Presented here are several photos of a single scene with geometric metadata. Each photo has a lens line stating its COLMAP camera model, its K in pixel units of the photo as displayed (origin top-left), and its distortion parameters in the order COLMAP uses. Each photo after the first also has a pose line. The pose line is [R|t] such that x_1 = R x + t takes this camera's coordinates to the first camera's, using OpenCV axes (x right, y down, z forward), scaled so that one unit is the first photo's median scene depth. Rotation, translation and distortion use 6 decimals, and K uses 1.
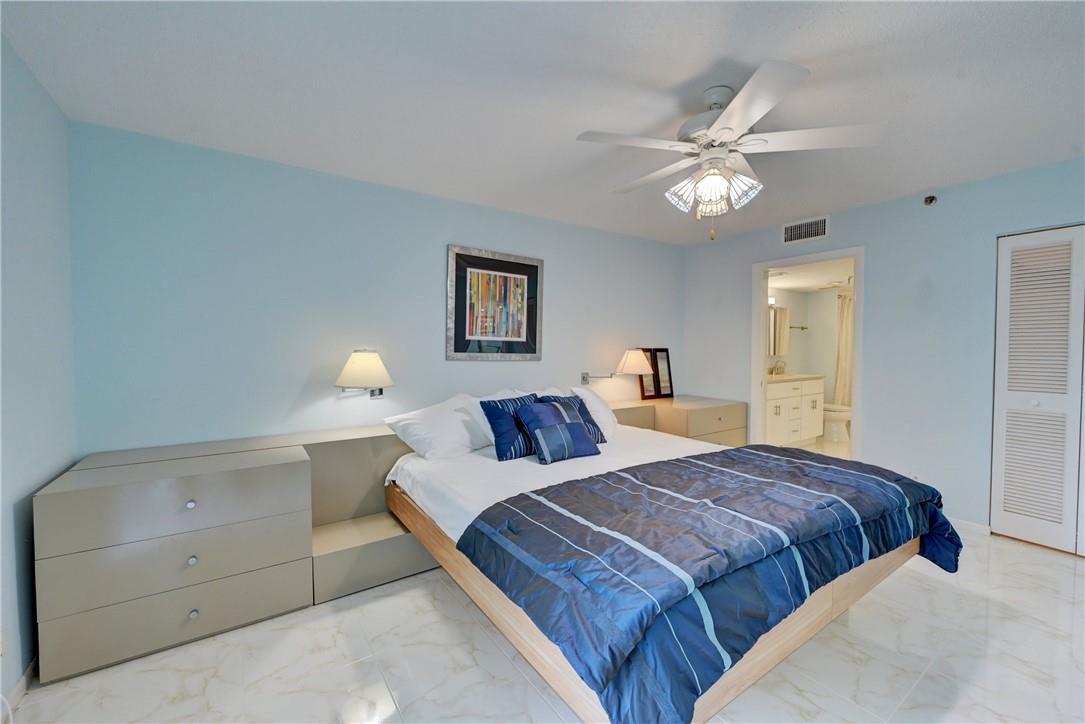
lens RADIAL K [[439.5, 0, 542.5], [0, 439.5, 362.0], [0, 0, 1]] dist [-0.000618, 0.000021]
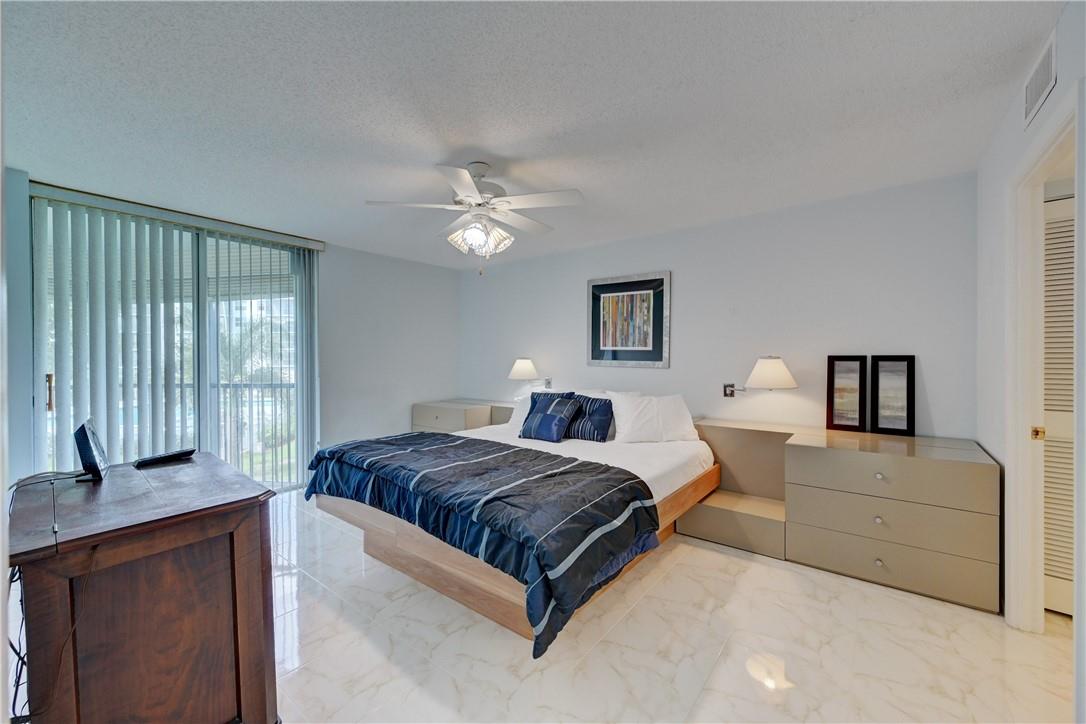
lens RADIAL K [[439.9, 0, 543.0], [0, 439.9, 362.0], [0, 0, 1]] dist [-0.000618, 0.000021]
pose [[0.289682, 0.010960, -0.957060, 0.947365], [-0.026338, 0.999647, 0.003476, -0.014489], [0.956760, 0.024200, 0.289869, 0.436264]]
